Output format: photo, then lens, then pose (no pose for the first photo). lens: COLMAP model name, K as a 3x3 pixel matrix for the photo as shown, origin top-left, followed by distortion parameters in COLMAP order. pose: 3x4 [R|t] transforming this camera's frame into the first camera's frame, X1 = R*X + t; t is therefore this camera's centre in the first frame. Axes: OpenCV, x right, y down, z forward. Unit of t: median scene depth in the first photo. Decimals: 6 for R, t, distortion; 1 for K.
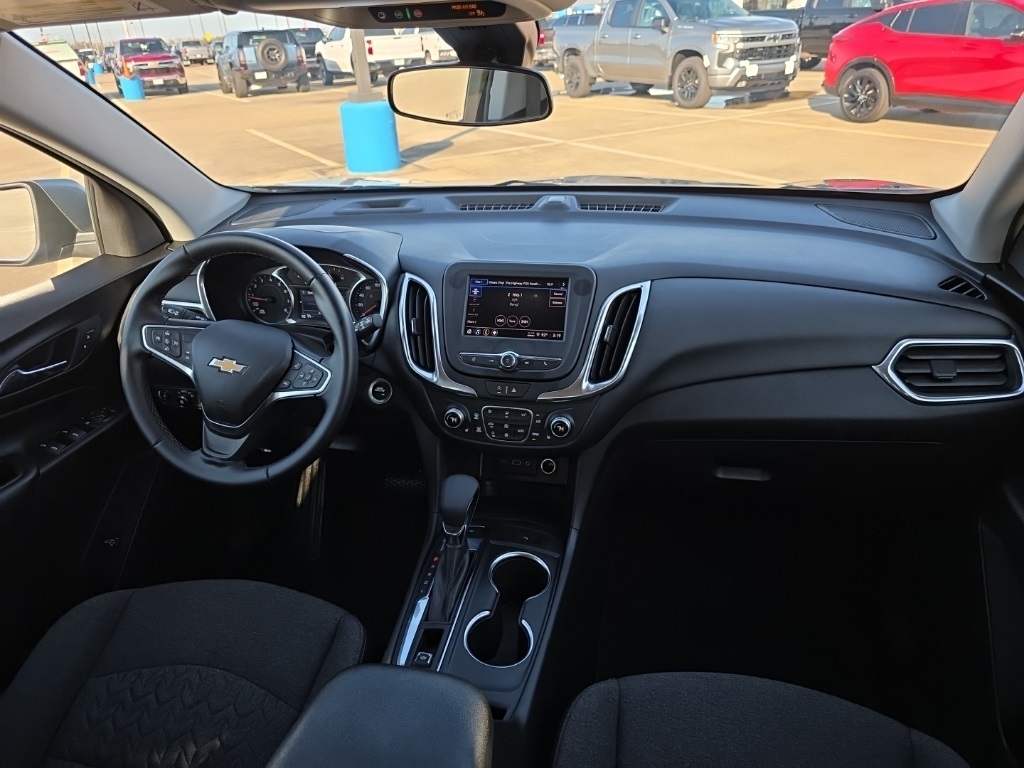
lens RADIAL K [[697.7, 0, 507.1], [0, 697.7, 369.8], [0, 0, 1]] dist [0.048603, -0.054096]
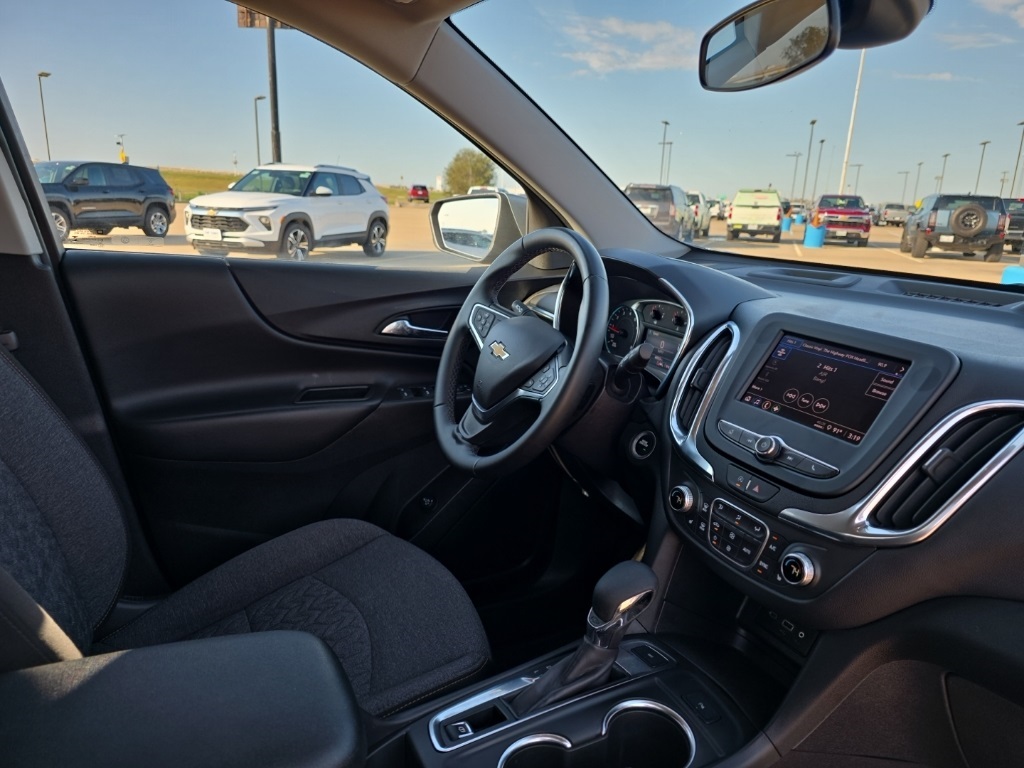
lens RADIAL K [[697.7, 0, 518.0], [0, 697.7, 391.3], [0, 0, 1]] dist [0.048603, -0.054096]
pose [[0.641619, 0.278056, -0.714849, 0.271500], [-0.398784, 0.917044, -0.001227, 0.030046], [0.655207, 0.285858, 0.699277, 0.280335]]
